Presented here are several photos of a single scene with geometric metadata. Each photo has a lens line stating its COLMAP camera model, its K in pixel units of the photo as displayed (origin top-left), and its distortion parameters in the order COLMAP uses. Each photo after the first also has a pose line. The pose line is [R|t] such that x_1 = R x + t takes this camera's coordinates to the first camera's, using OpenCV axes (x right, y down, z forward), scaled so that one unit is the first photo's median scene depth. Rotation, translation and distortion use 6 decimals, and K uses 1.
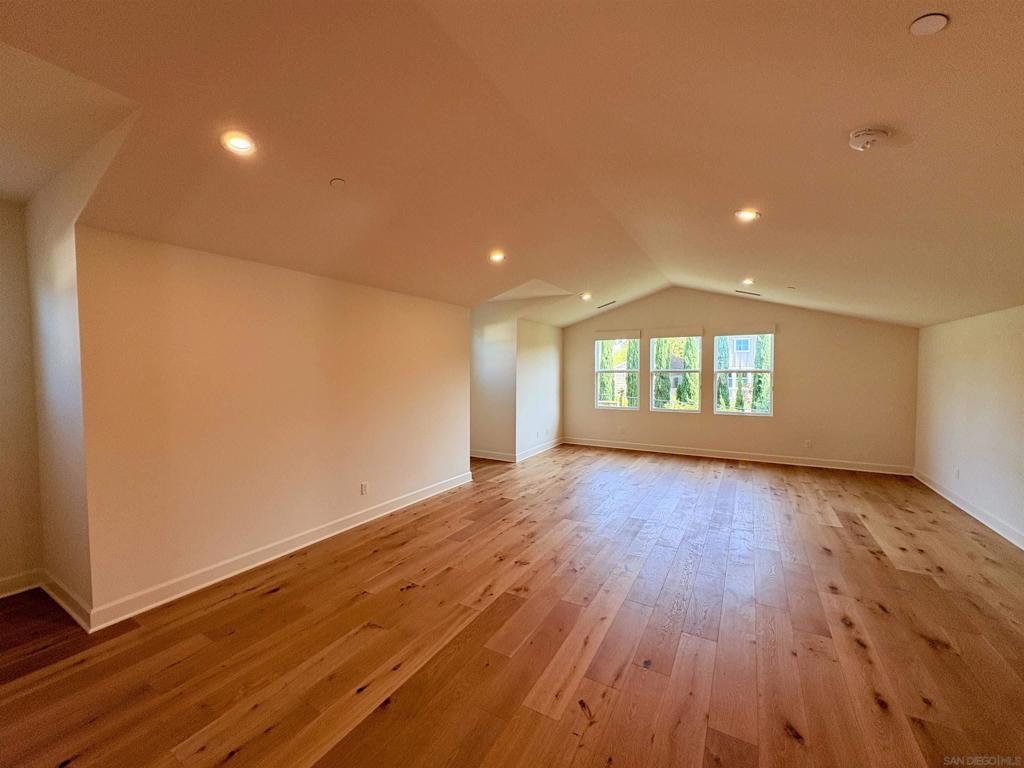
lens RADIAL K [[406.5, 0, 510.0], [0, 406.5, 382.5], [0, 0, 1]] dist [-0.001583, 0.000209]
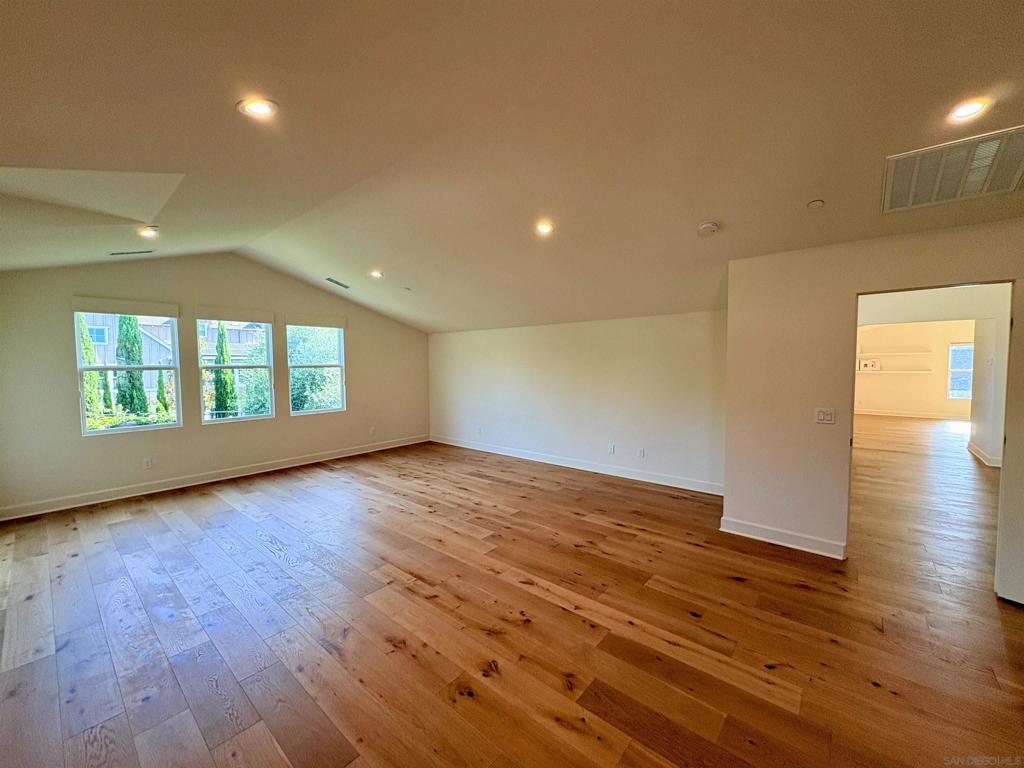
lens RADIAL K [[406.5, 0, 513.0], [0, 406.5, 384.2], [0, 0, 1]] dist [-0.001583, 0.000209]
pose [[0.176355, -0.049625, 0.983075, -0.490712], [0.037942, 0.998329, 0.043588, -0.017744], [-0.983595, 0.029613, 0.177944, 0.737693]]
